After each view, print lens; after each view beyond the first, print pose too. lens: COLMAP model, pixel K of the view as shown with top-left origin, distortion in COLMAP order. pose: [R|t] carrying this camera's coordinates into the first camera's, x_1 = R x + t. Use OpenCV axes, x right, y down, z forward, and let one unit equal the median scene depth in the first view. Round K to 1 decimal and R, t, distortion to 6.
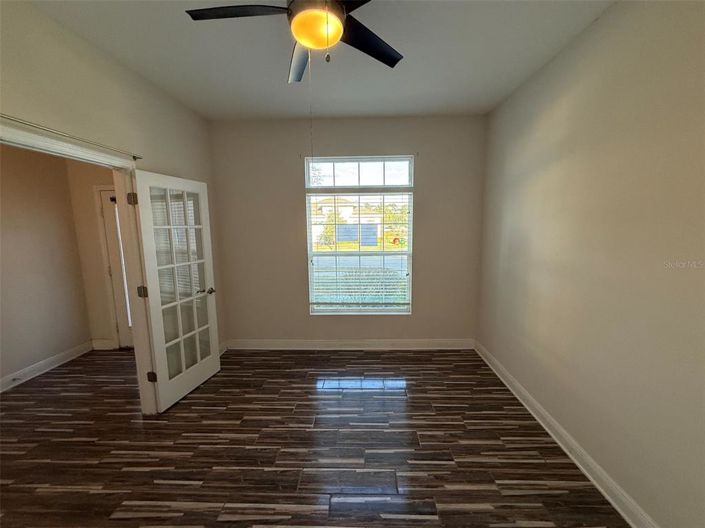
lens RADIAL K [[285.4, 0, 353.4], [0, 285.4, 261.0], [0, 0, 1]] dist [0.004612, -0.000060]
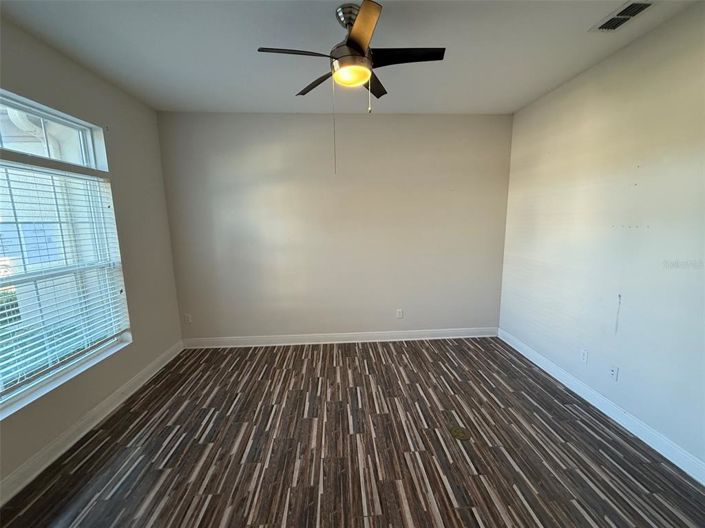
lens RADIAL K [[285.4, 0, 349.9], [0, 285.4, 265.9], [0, 0, 1]] dist [0.004612, -0.000060]
pose [[-0.075747, -0.143265, 0.986781, -0.642228], [0.143182, 0.977806, 0.152952, -0.051930], [-0.986793, 0.152875, -0.053553, 0.499493]]
